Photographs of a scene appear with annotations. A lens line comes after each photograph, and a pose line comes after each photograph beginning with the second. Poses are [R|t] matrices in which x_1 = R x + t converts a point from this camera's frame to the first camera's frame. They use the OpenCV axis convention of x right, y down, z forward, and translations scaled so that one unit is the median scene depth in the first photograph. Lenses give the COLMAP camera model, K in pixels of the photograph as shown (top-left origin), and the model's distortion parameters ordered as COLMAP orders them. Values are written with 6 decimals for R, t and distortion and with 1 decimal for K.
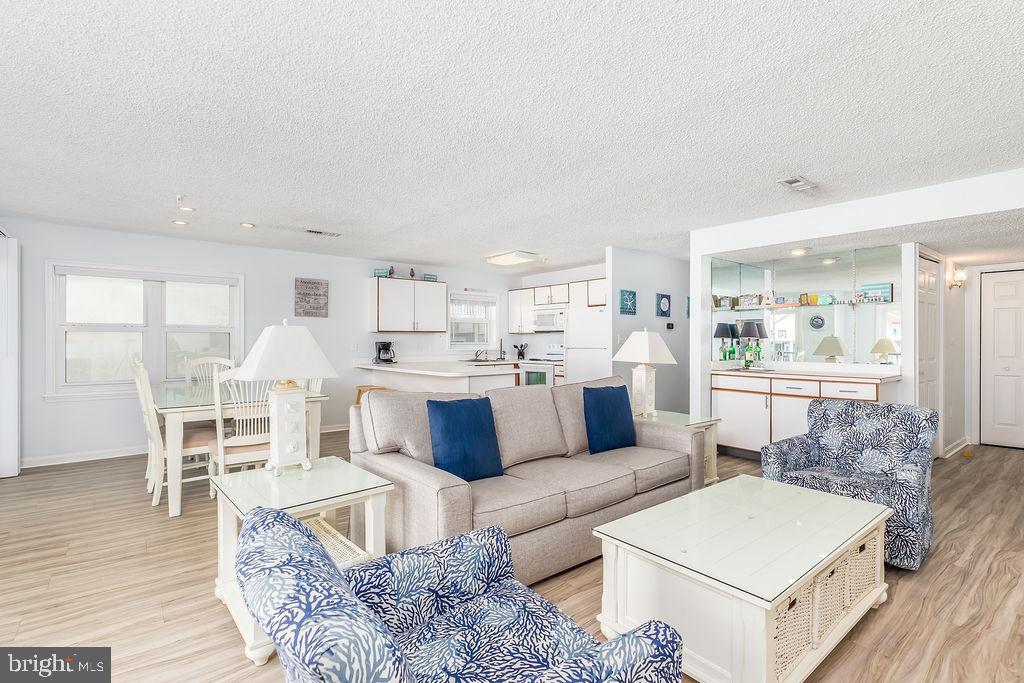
lens RADIAL K [[465.1, 0, 511.8], [0, 465.1, 342.2], [0, 0, 1]] dist [0.010107, -0.003307]
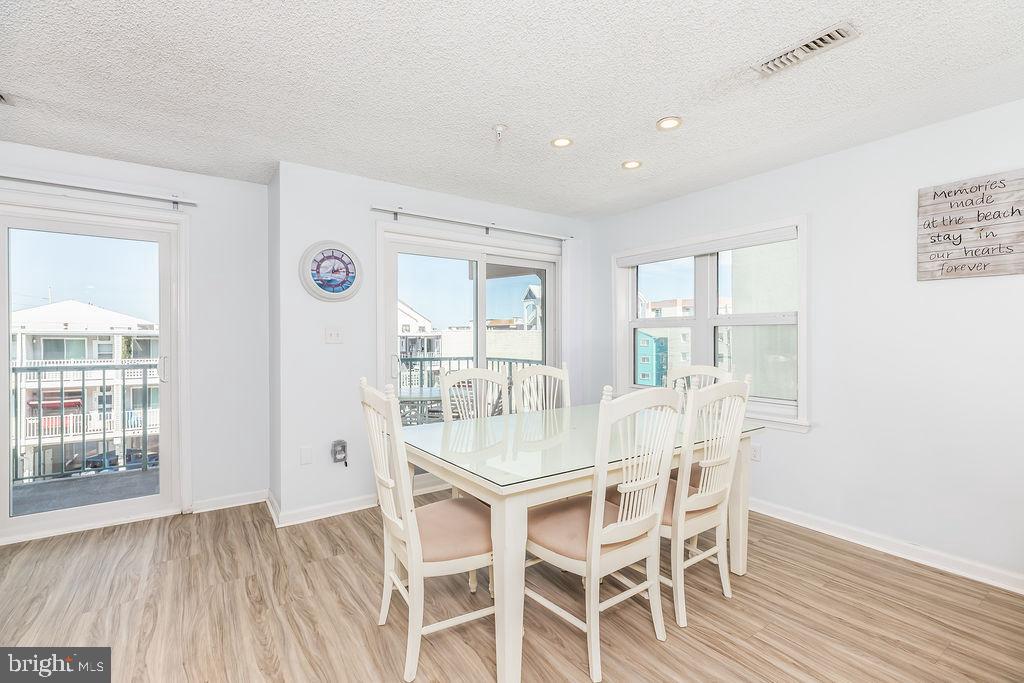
lens RADIAL K [[465.1, 0, 515.1], [0, 465.1, 338.3], [0, 0, 1]] dist [0.010107, -0.003307]
pose [[-0.055571, 0.001082, -0.998454, -0.012196], [-0.002122, 0.999997, 0.001202, -0.002173], [0.998452, 0.002185, -0.055568, 0.624167]]
